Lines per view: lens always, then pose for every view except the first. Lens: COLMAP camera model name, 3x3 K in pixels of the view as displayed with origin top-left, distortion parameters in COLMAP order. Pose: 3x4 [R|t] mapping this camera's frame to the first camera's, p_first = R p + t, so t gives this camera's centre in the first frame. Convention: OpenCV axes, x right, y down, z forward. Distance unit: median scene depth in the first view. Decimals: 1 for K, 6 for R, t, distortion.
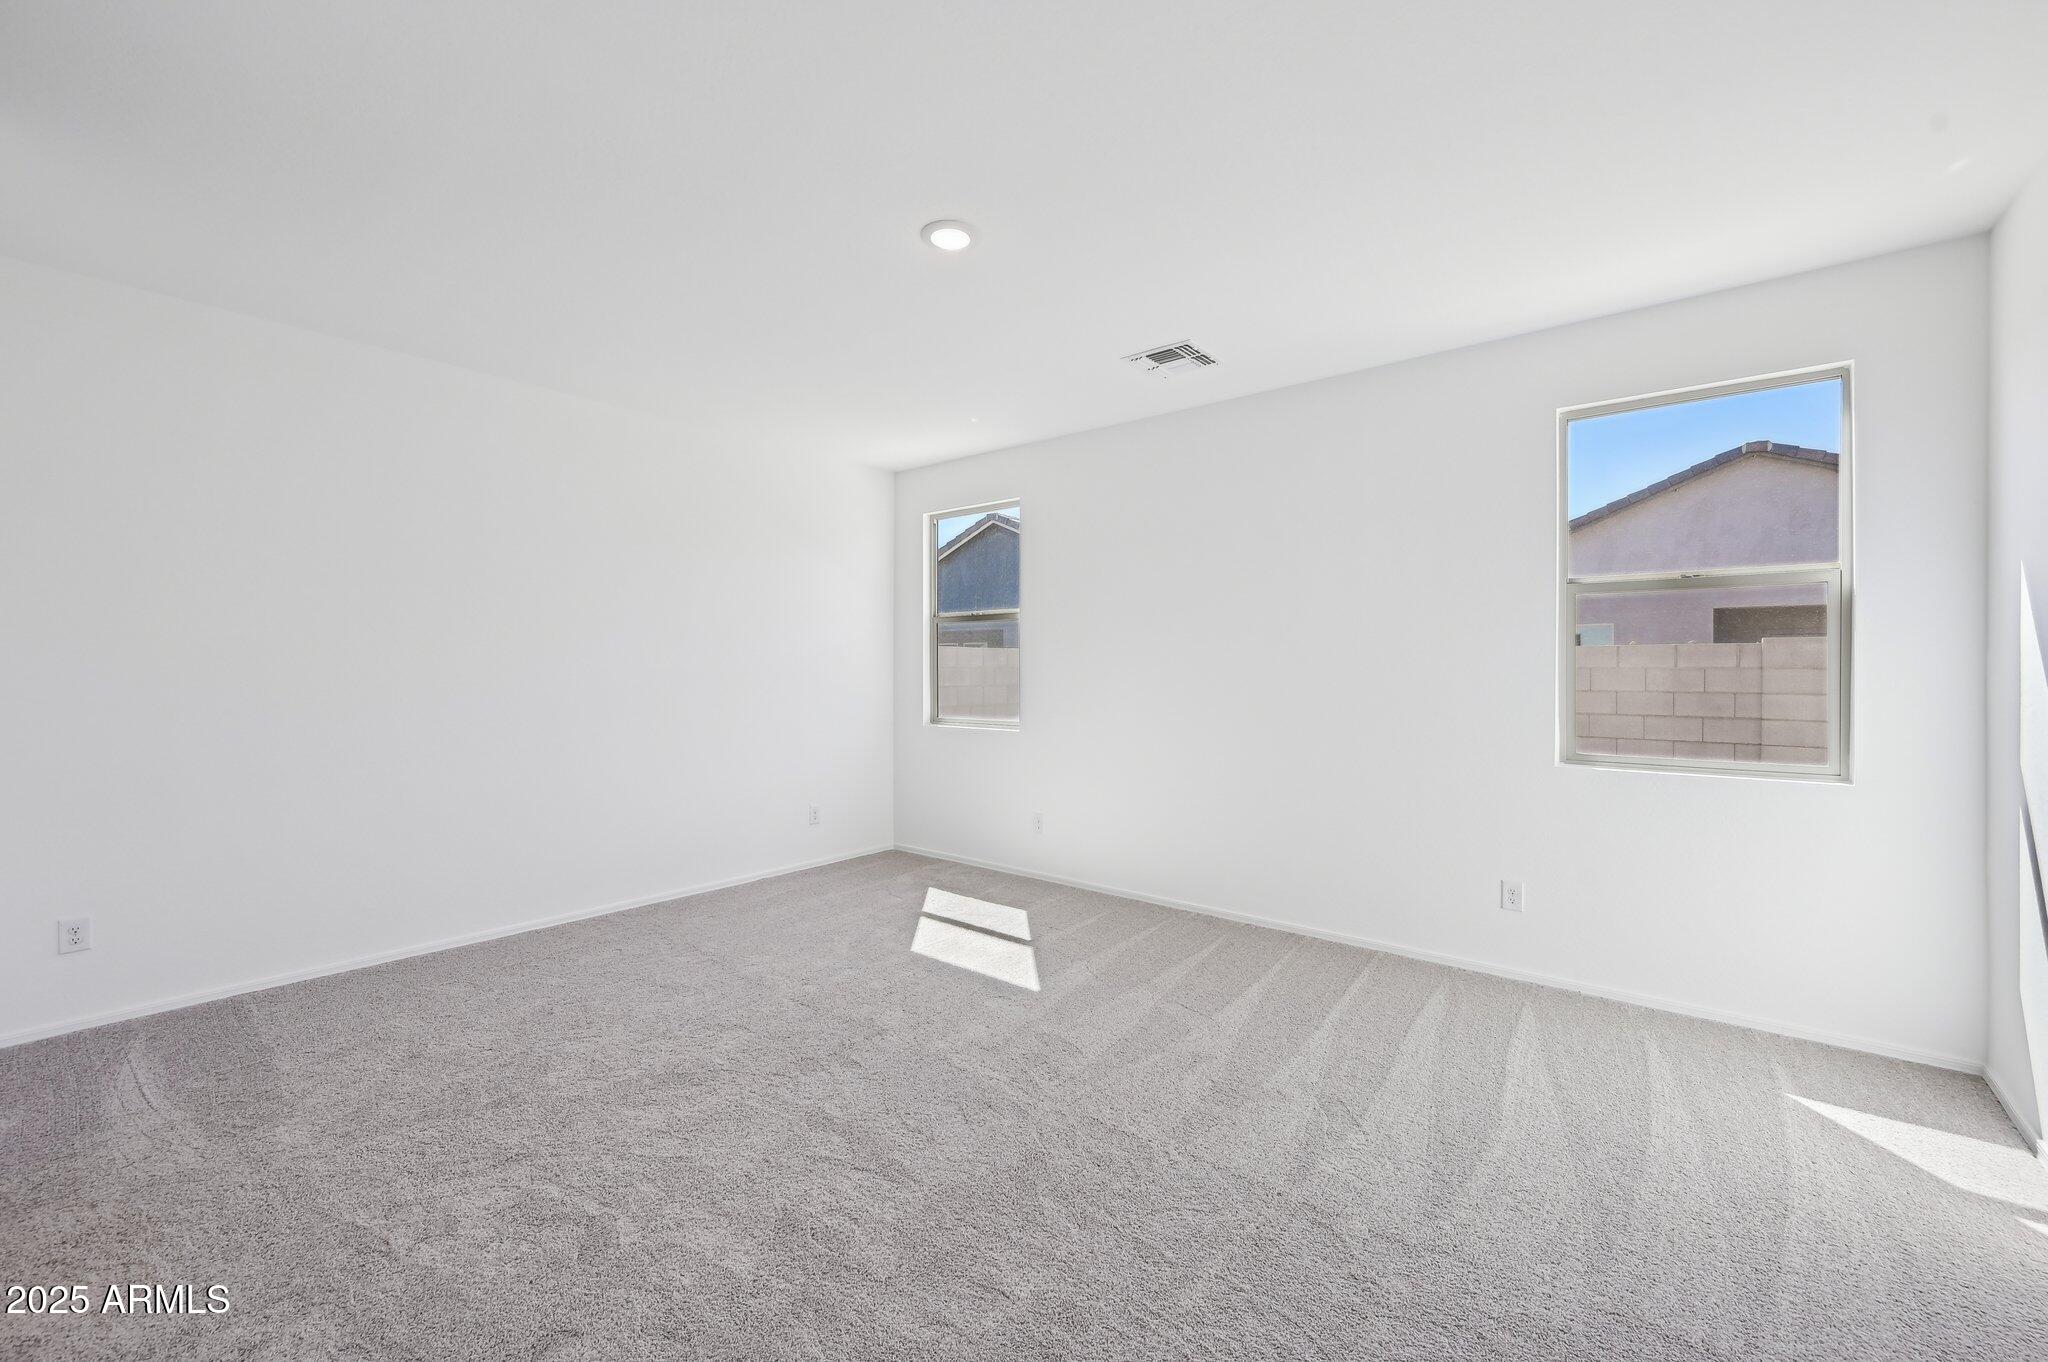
lens RADIAL K [[835.8, 0, 1036.8], [0, 835.8, 676.0], [0, 0, 1]] dist [0.000504, -0.000001]
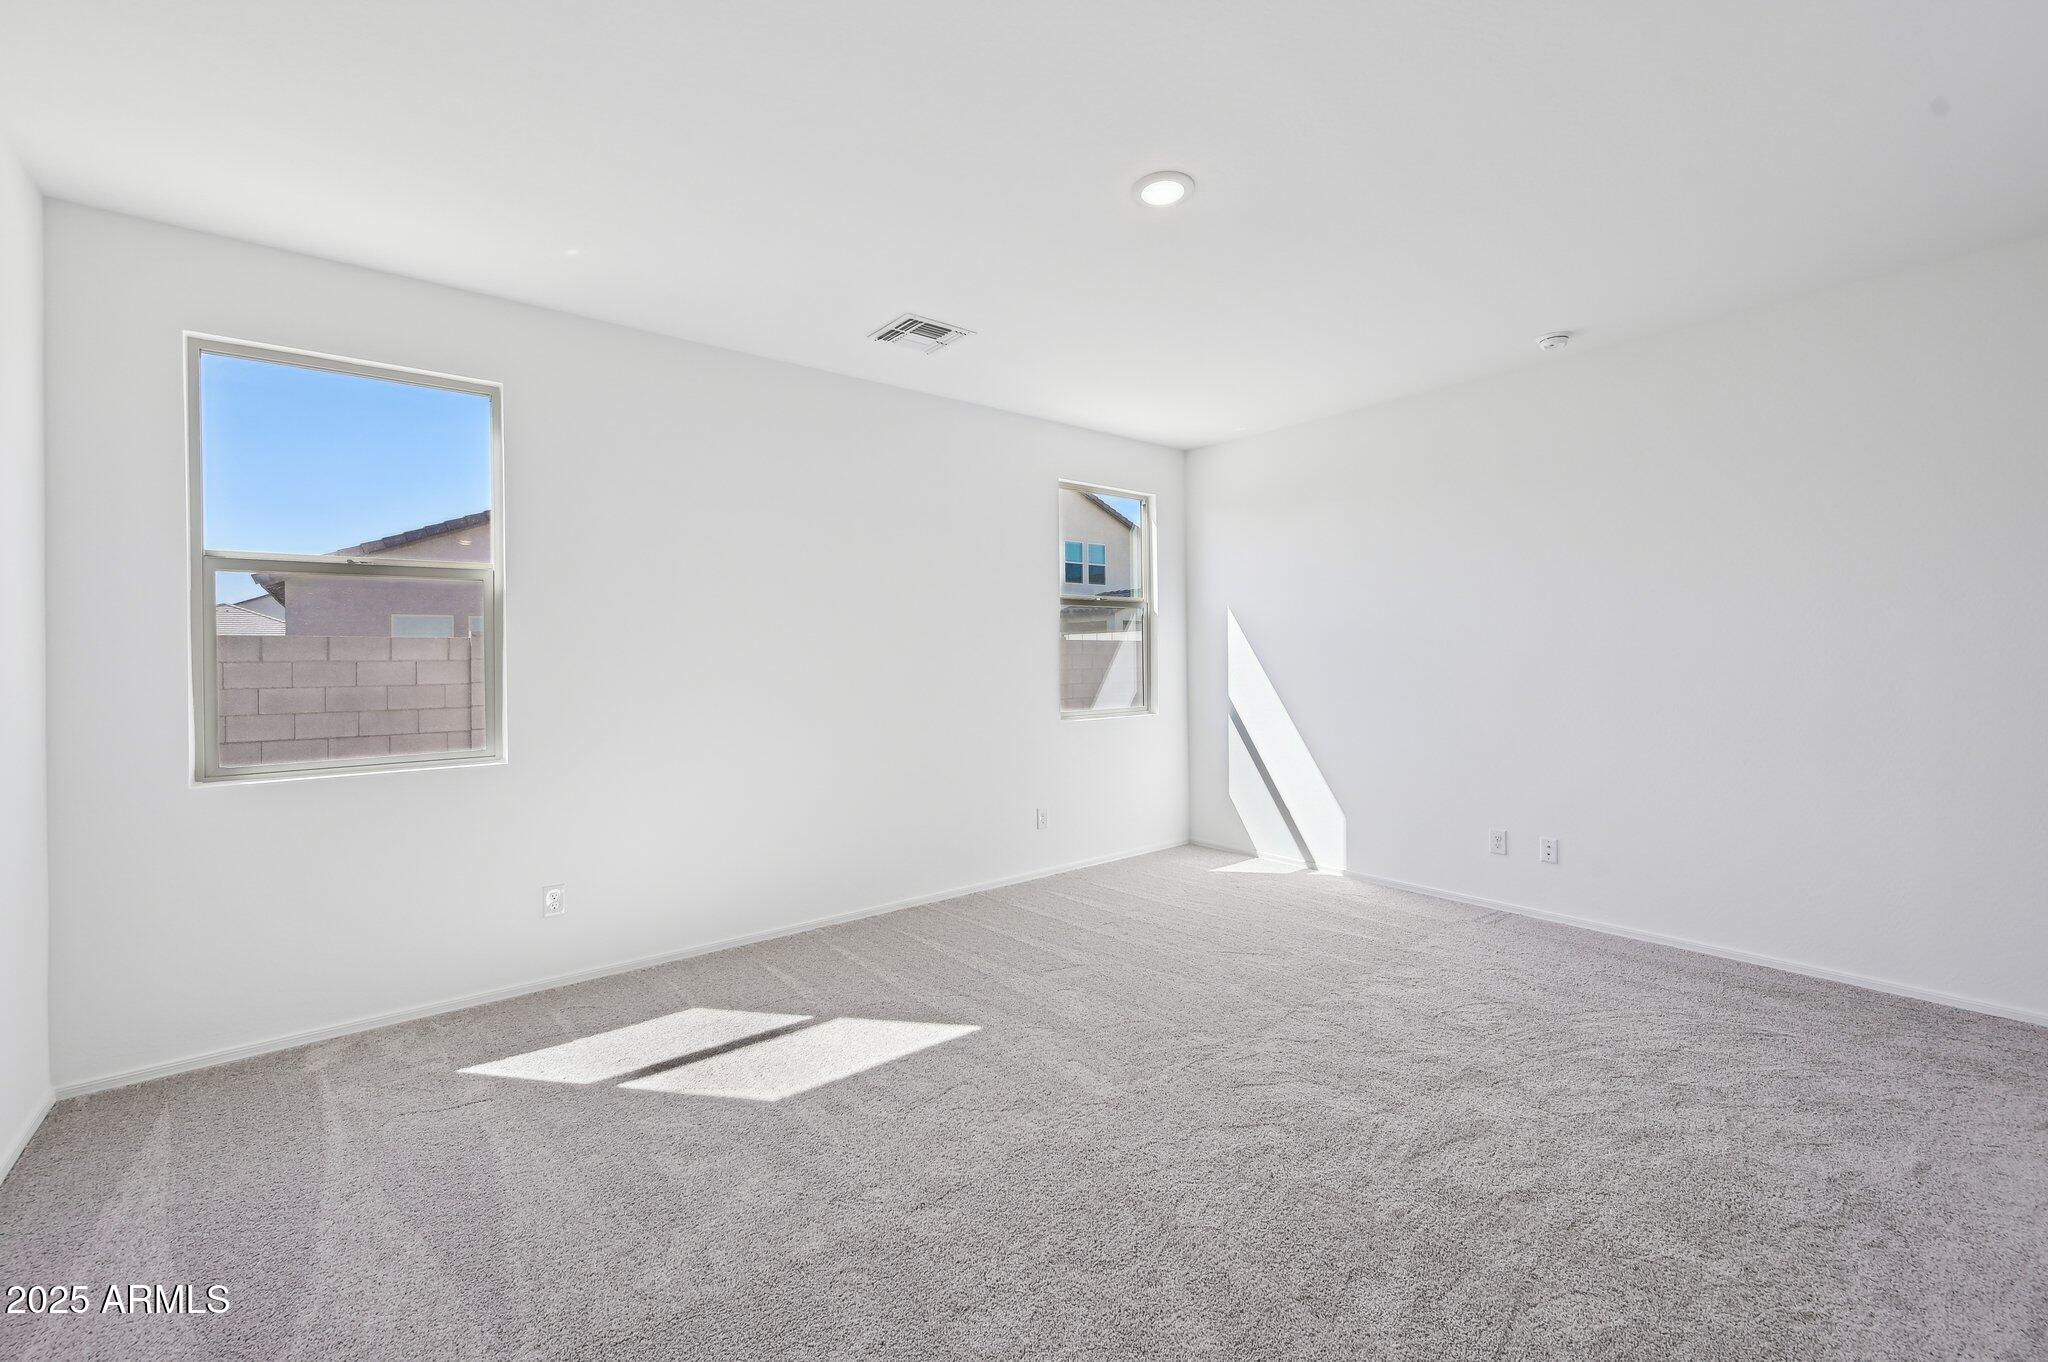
lens RADIAL K [[857.0, 0, 1099.4], [0, 857.0, 655.2], [0, 0, 1]] dist [-0.000099, -0.000113]
pose [[0.167608, -0.008059, 0.985821, -0.218595], [0.022092, 0.999746, 0.004417, 0.002651], [-0.985606, 0.021038, 0.167744, 0.199894]]
